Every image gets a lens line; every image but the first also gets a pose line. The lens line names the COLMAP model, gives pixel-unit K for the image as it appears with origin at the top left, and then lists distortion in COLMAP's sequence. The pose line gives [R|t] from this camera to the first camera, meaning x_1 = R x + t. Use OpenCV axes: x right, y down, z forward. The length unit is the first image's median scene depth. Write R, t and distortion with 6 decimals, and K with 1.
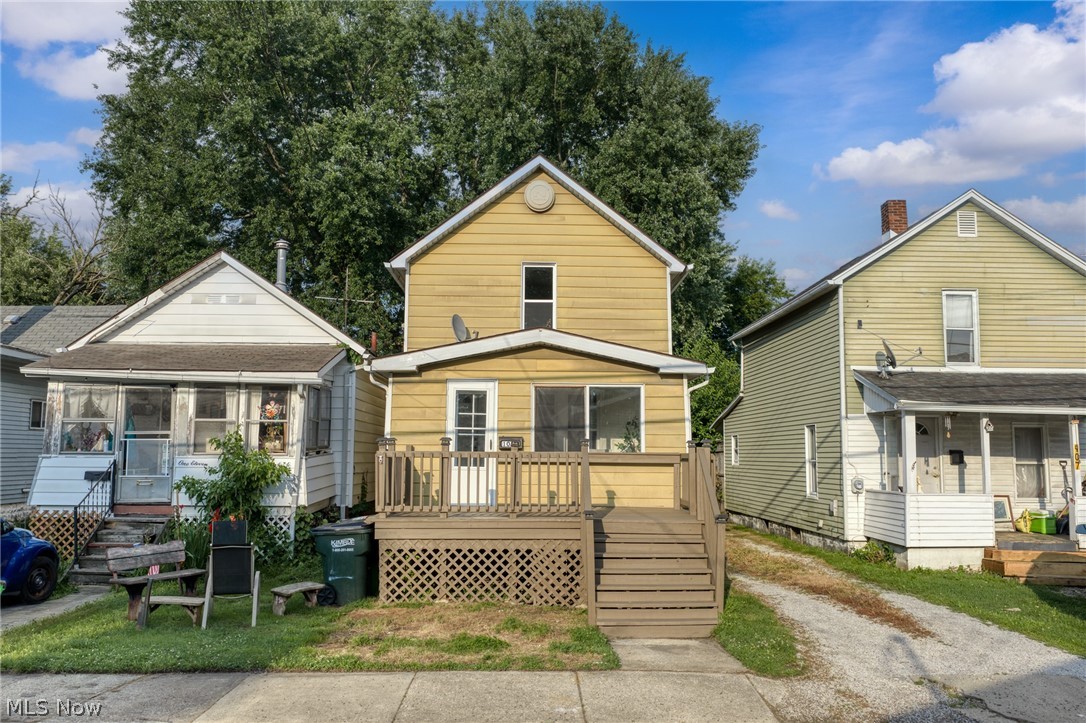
lens RADIAL K [[880.6, 0, 547.8], [0, 880.6, 363.4], [0, 0, 1]] dist [0.028679, -0.019730]
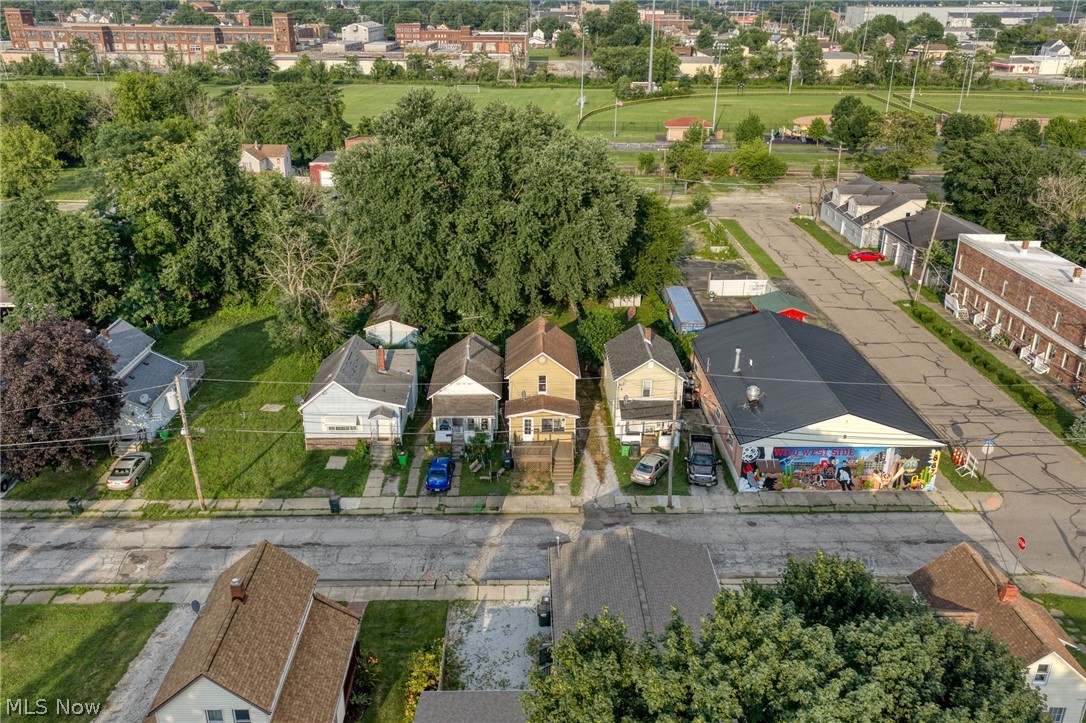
lens RADIAL K [[880.6, 0, 567.4], [0, 880.6, 364.6], [0, 0, 1]] dist [0.028679, -0.019730]
pose [[0.999769, 0.001430, 0.021422, 0.020942], [-0.011240, 0.884983, 0.465488, -2.380061], [-0.018292, -0.465622, 0.884795, -2.962519]]
